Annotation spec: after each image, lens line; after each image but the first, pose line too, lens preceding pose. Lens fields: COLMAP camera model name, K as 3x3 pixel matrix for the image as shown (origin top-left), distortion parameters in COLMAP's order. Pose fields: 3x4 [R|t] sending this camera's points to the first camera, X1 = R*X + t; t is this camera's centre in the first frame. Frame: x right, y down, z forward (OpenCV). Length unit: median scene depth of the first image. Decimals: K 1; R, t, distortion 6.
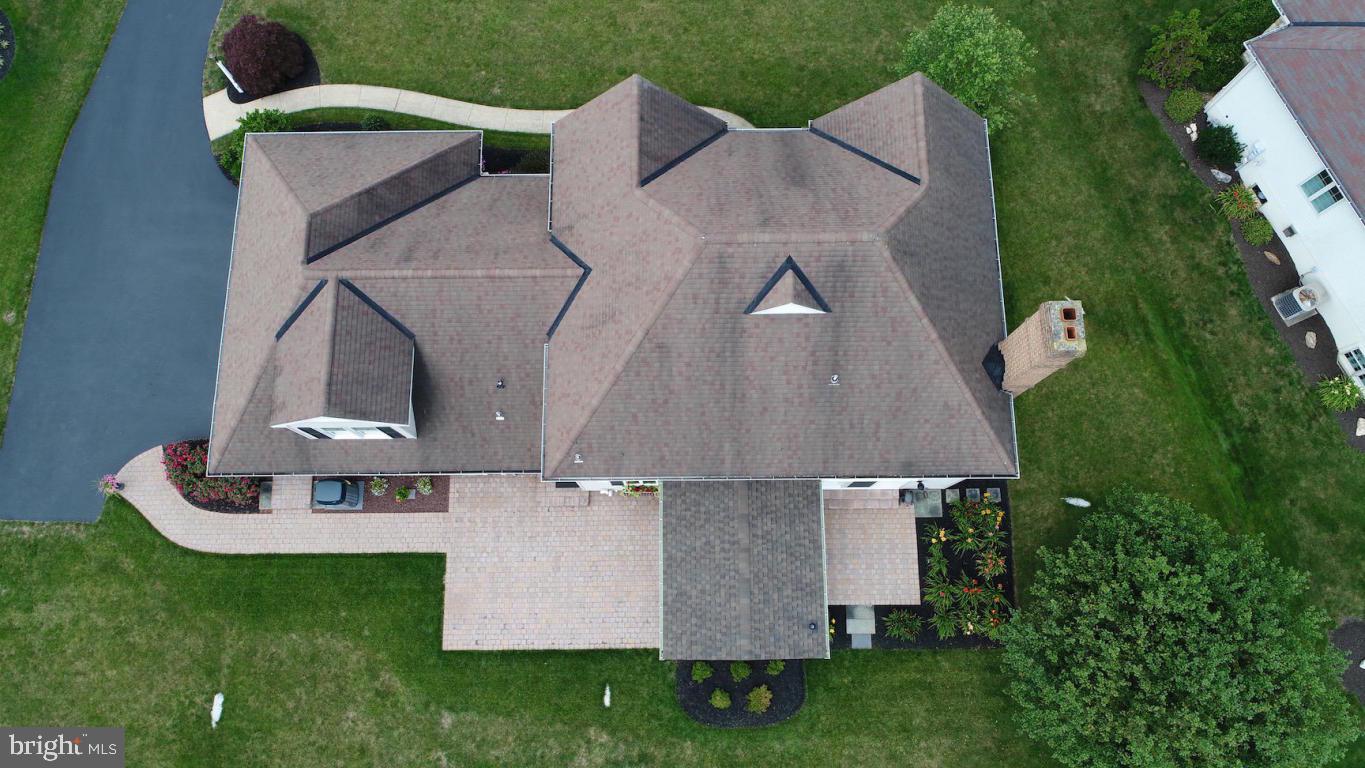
lens RADIAL K [[920.2, 0, 678.0], [0, 920.2, 386.7], [0, 0, 1]] dist [0.001178, 0.002772]
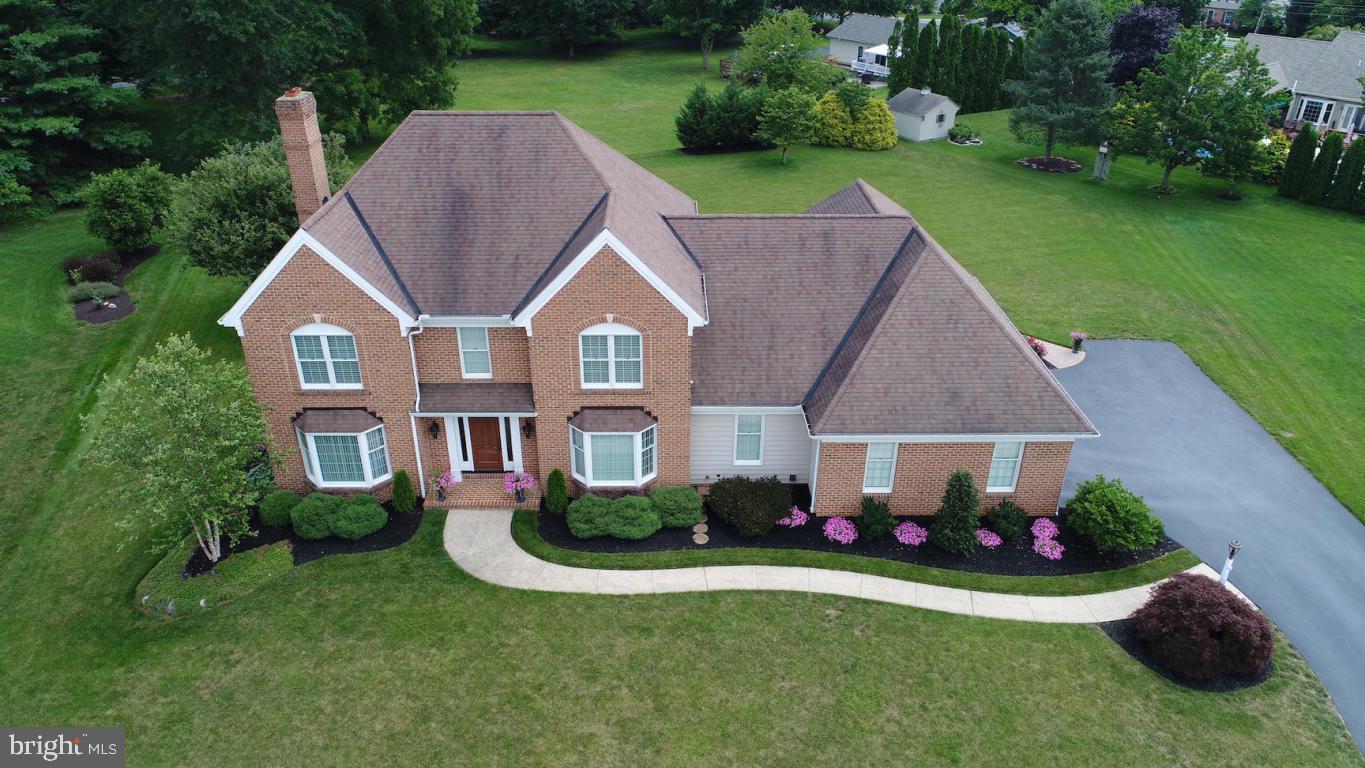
lens RADIAL K [[920.2, 0, 682.3], [0, 920.2, 385.9], [0, 0, 1]] dist [0.001178, 0.002772]
pose [[-0.999935, 0.007438, -0.008651, -0.096935], [-0.010263, -0.255213, 0.966830, -1.085881], [0.004983, 0.966856, 0.255273, 0.776574]]
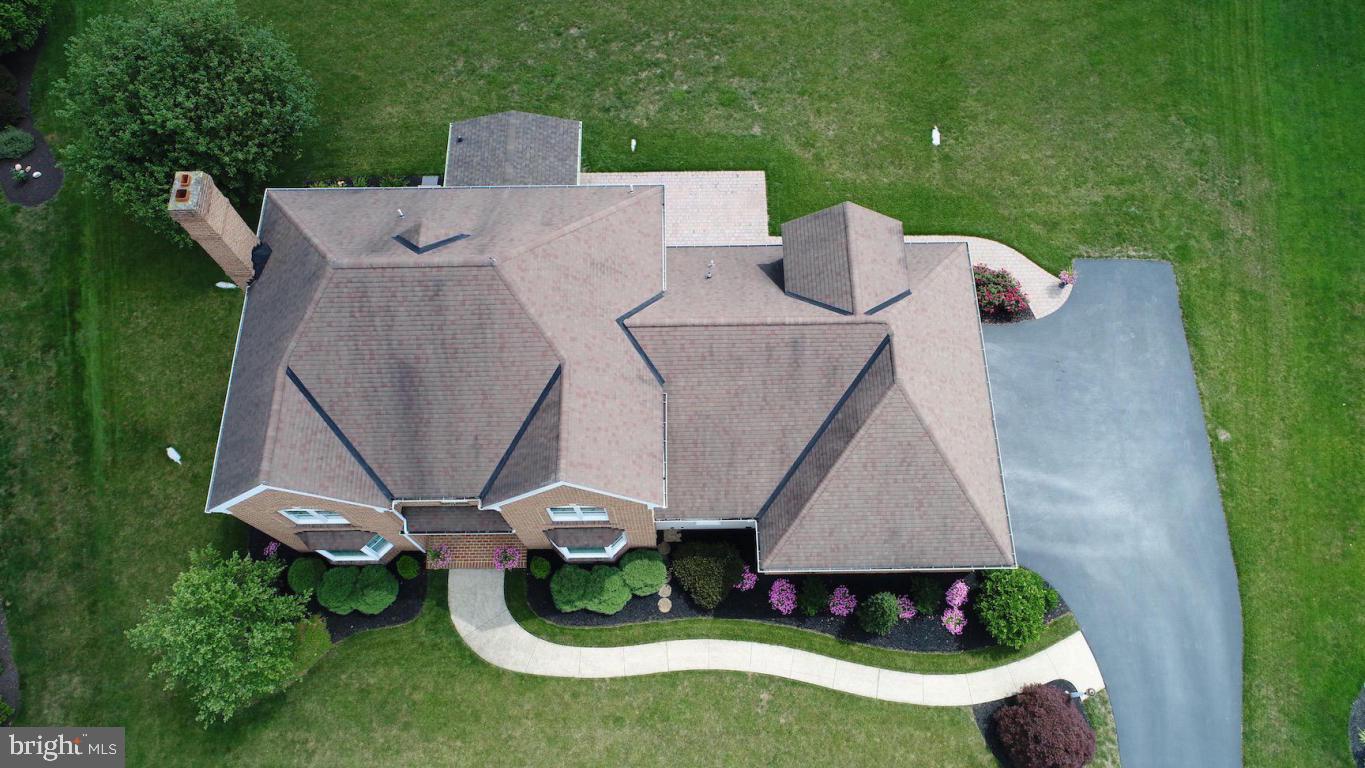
lens RADIAL K [[920.2, 0, 682.7], [0, 920.2, 385.1], [0, 0, 1]] dist [0.001178, 0.002772]
pose [[-0.999935, 0.009602, 0.006113, -0.149871], [-0.004214, -0.811177, 0.584786, -0.686356], [0.010573, 0.584722, 0.811165, 0.152602]]
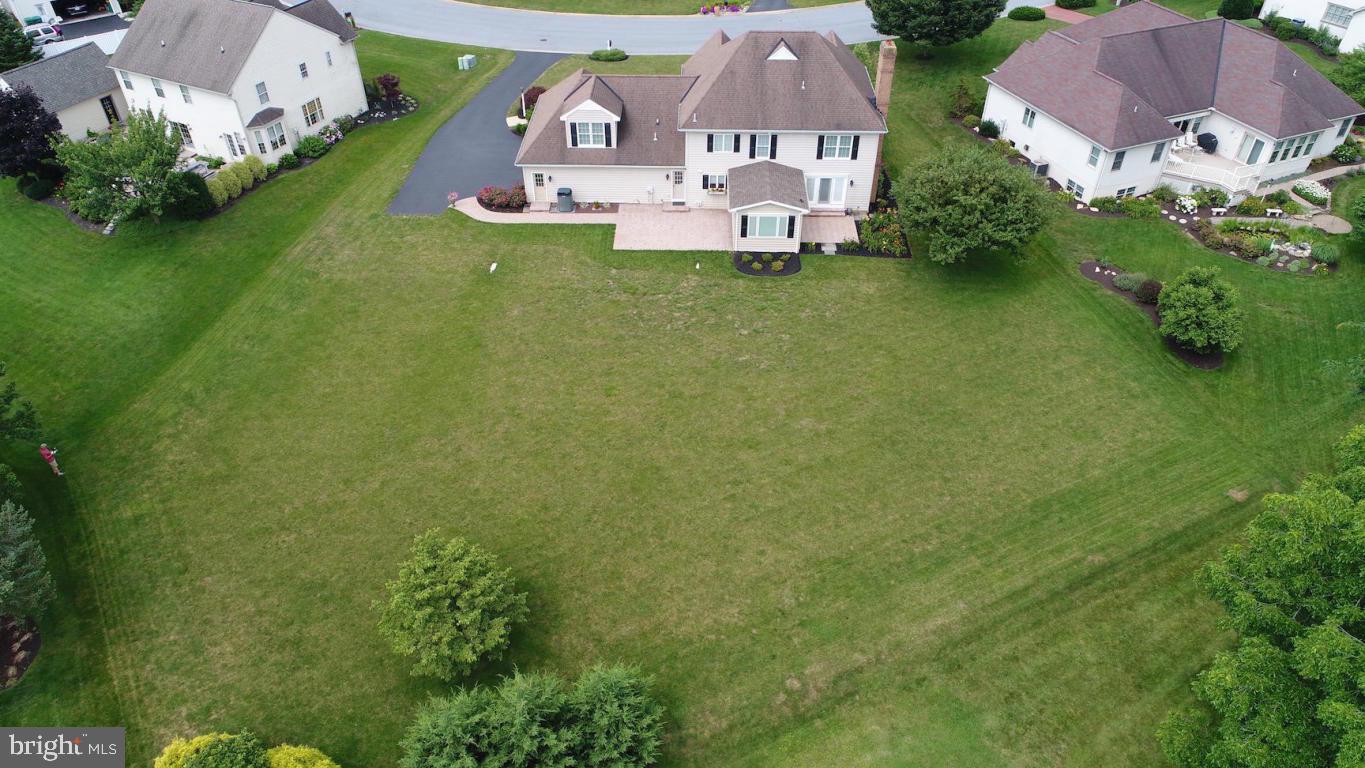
lens RADIAL K [[920.2, 0, 678.4], [0, 920.2, 388.7], [0, 0, 1]] dist [0.001178, 0.002772]
pose [[0.999420, 0.025483, -0.022609, -0.067122], [-0.033932, 0.803619, -0.594176, 1.673265], [0.003028, 0.594598, 0.804017, -0.384111]]
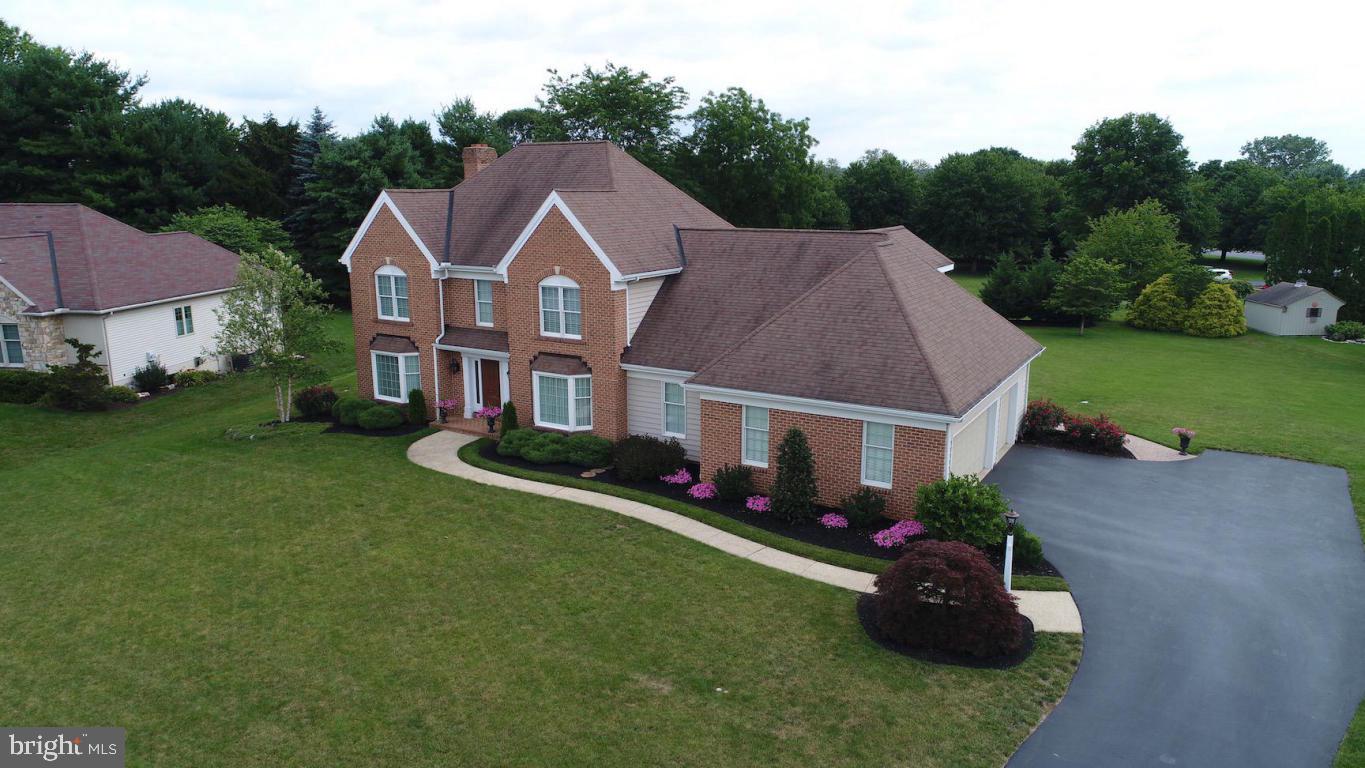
lens RADIAL K [[920.2, 0, 680.8], [0, 920.2, 383.2], [0, 0, 1]] dist [0.001178, 0.002772]
pose [[-0.854076, -0.098896, 0.510660, -0.673215], [0.507710, 0.054910, 0.859776, -1.046940], [-0.113068, 0.993582, 0.003313, 1.032097]]
